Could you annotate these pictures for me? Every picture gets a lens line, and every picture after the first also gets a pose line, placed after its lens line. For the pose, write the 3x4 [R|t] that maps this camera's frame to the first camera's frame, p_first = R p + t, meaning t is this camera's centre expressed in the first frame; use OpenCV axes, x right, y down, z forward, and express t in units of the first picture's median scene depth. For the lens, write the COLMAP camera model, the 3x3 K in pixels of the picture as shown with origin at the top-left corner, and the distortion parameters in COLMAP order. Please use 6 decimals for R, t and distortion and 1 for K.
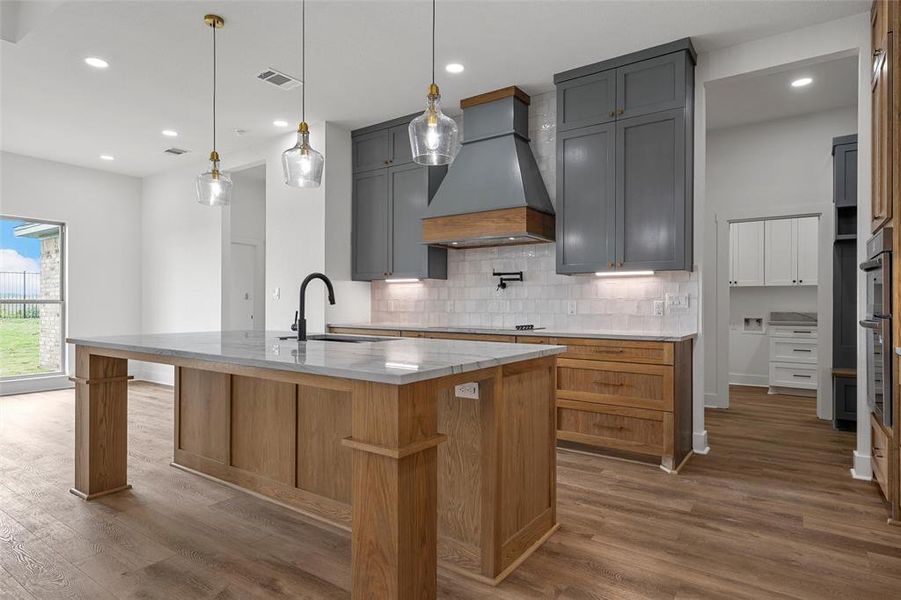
lens RADIAL K [[516.0, 0, 449.2], [0, 516.0, 302.5], [0, 0, 1]] dist [0.004746, 0.001028]
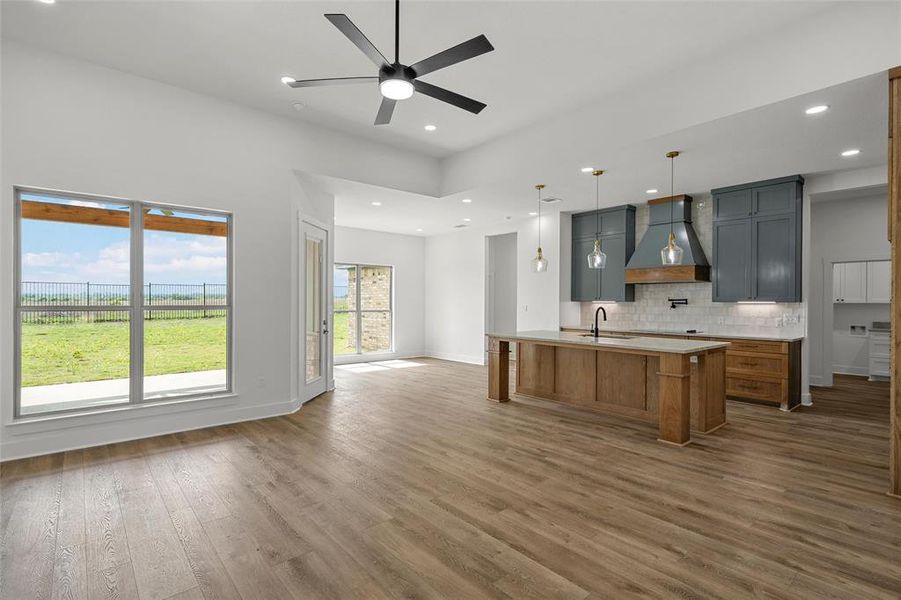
lens RADIAL K [[447.1, 0, 442.0], [0, 447.1, 302.7], [0, 0, 1]] dist [0.002674, -0.002119]
pose [[0.967320, 0.002842, -0.253542, -0.301384], [-0.002123, 0.999993, 0.003109, -0.055374], [0.253549, -0.002469, 0.967319, -0.724924]]
